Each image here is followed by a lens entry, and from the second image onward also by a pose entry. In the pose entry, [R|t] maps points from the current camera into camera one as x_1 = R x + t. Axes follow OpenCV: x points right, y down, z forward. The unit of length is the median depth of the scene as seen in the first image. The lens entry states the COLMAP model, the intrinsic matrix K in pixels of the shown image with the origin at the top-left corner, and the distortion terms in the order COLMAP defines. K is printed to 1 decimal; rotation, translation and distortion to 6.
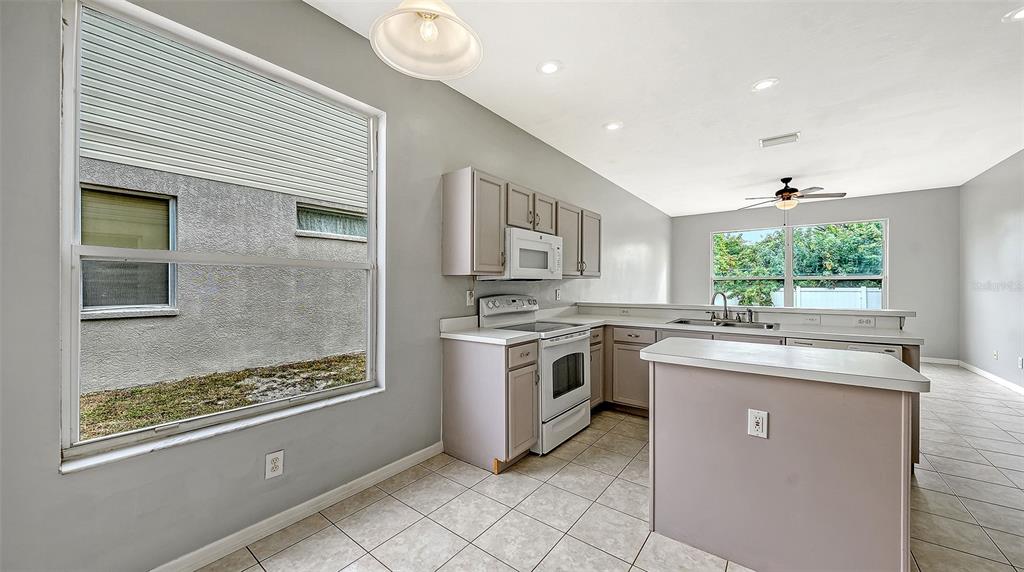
lens RADIAL K [[361.6, 0, 512.0], [0, 361.6, 280.4], [0, 0, 1]] dist [0.000249, -0.000268]
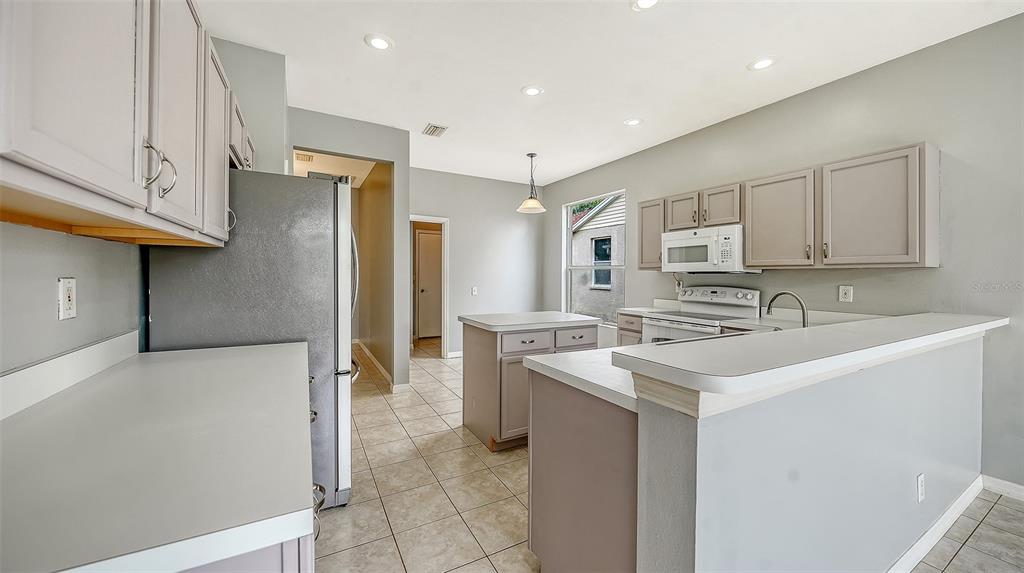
lens RADIAL K [[368.5, 0, 512.0], [0, 368.5, 286.5], [0, 0, 1]] dist [-0.000984, -0.000058]
pose [[-0.395058, 0.024671, -0.918325, 1.239088], [0.003194, 0.999670, 0.025482, 0.009706], [0.918651, 0.007134, -0.395006, 0.873468]]
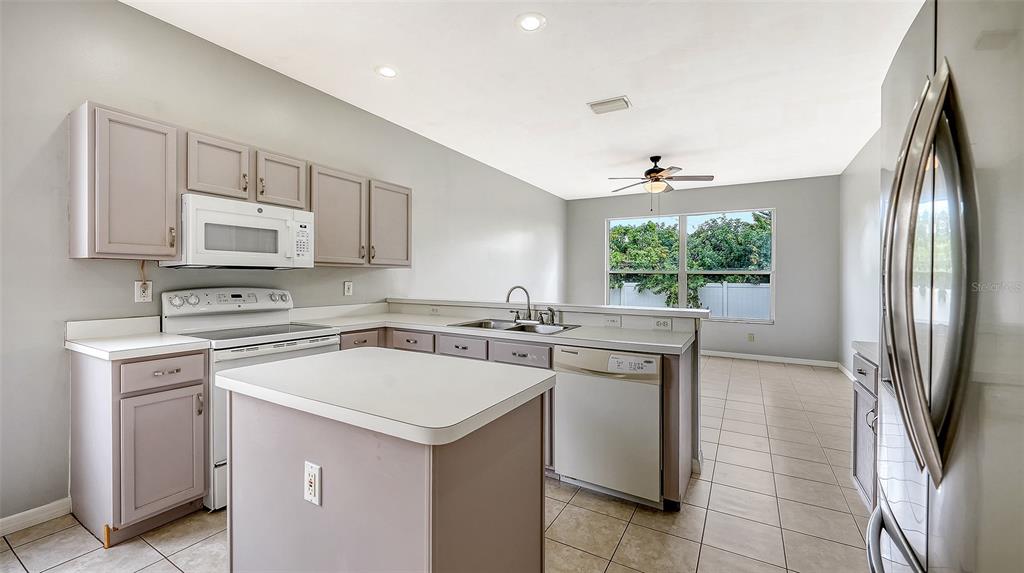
lens RADIAL K [[409.1, 0, 508.2], [0, 409.1, 274.5], [0, 0, 1]] dist [0.000418, -0.000031]
pose [[0.992260, 0.012912, 0.123508, 0.449370], [-0.013673, 0.999892, 0.005320, 0.000547], [-0.123426, -0.006968, 0.992329, 0.099280]]
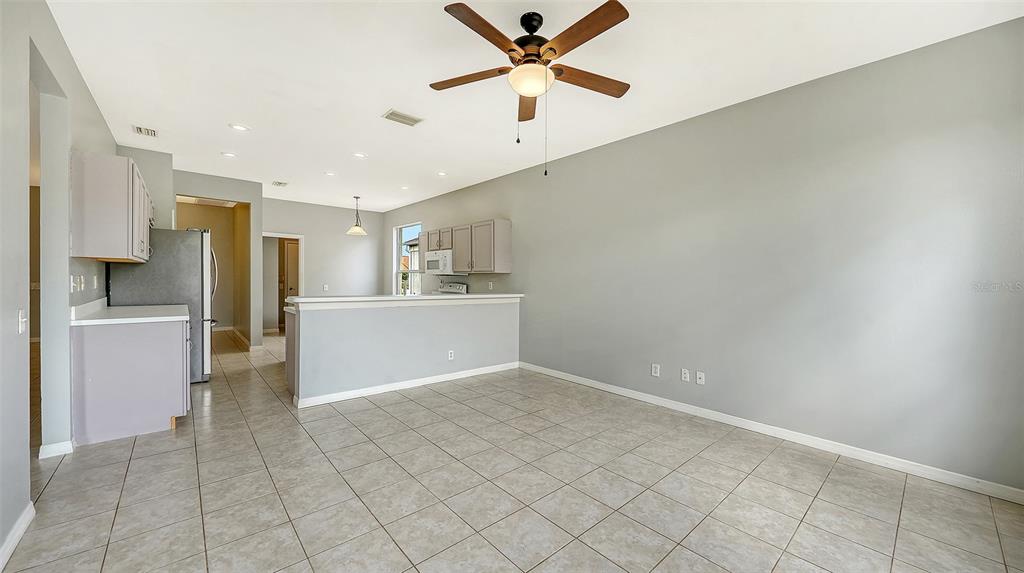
lens RADIAL K [[376.4, 0, 512.0], [0, 376.4, 286.5], [0, 0, 1]] dist [-0.001401, -0.000068]
pose [[-0.195773, 0.018013, -0.980484, 1.879349], [0.001312, 0.999835, 0.018106, 0.022788], [0.980648, 0.002258, -0.195765, 1.692109]]
